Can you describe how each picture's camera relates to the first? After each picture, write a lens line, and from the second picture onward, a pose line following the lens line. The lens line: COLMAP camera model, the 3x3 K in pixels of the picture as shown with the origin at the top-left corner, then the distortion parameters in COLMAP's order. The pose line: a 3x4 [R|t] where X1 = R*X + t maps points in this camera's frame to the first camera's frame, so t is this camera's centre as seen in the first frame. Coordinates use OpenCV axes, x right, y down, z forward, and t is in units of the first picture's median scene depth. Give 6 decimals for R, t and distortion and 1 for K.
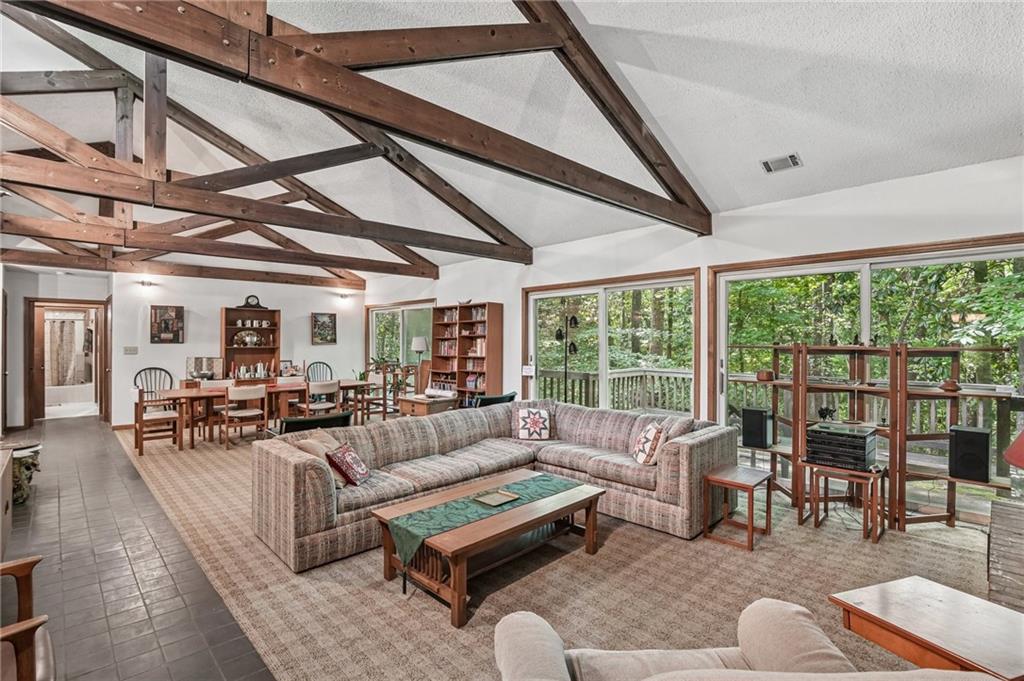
lens RADIAL K [[479.8, 0, 515.4], [0, 479.8, 342.3], [0, 0, 1]] dist [-0.012727, -0.001894]
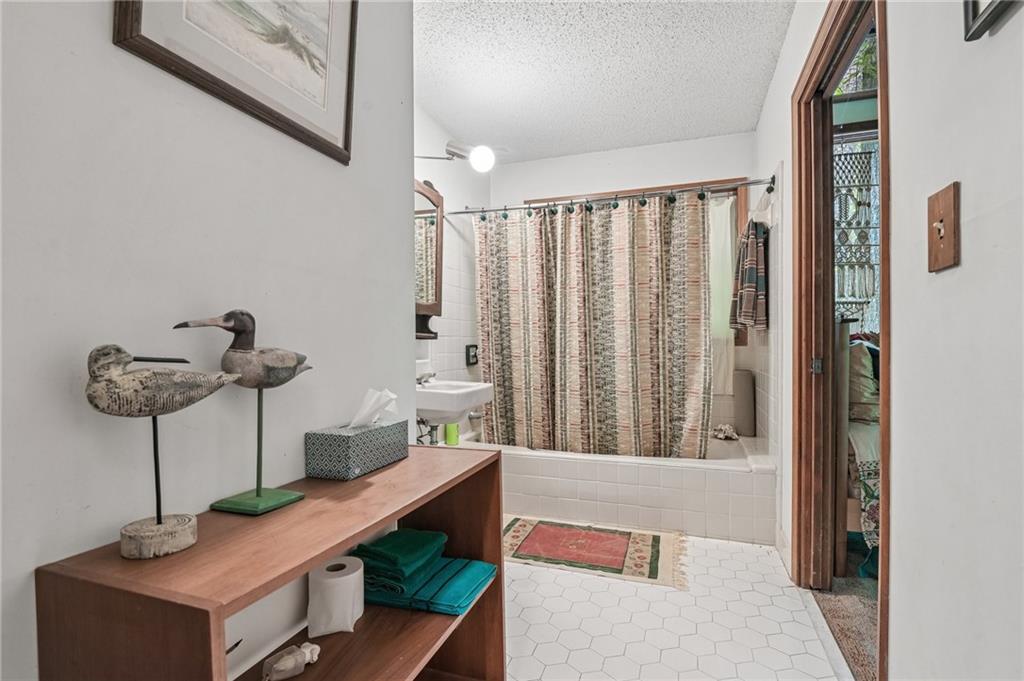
lens RADIAL K [[479.8, 0, 510.2], [0, 479.8, 342.6], [0, 0, 1]] dist [-0.012727, -0.001894]
pose [[0.436771, 0.003740, -0.899565, -0.959194], [0.000943, 0.999989, 0.004616, 0.037219], [0.899572, -0.002865, 0.436763, 1.020311]]
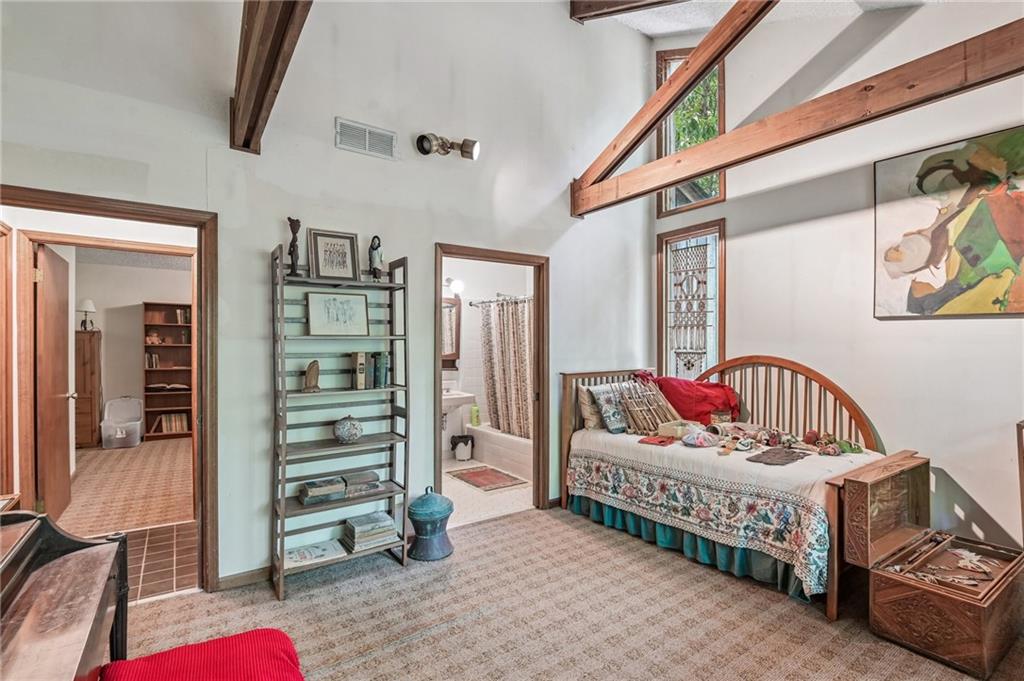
lens RADIAL K [[479.8, 0, 516.2], [0, 479.8, 344.2], [0, 0, 1]] dist [-0.012727, -0.001894]
pose [[-0.153956, -0.000213, -0.988078, -0.635945], [0.000330, 1.000000, -0.000267, -0.000768], [0.988078, -0.000368, -0.153956, 1.305537]]
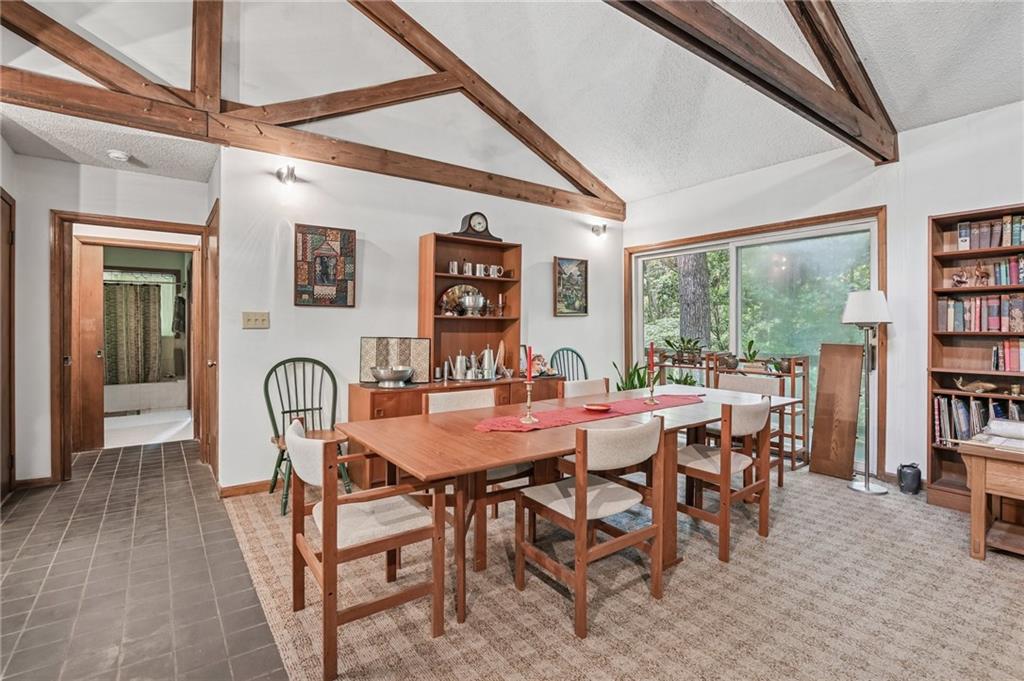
lens RADIAL K [[479.8, 0, 513.7], [0, 479.8, 332.3], [0, 0, 1]] dist [-0.012727, -0.001894]
pose [[0.991506, 0.000422, -0.130062, -0.445926], [0.000309, 0.999984, 0.005597, 0.023121], [0.130062, -0.005589, 0.991490, 0.509648]]
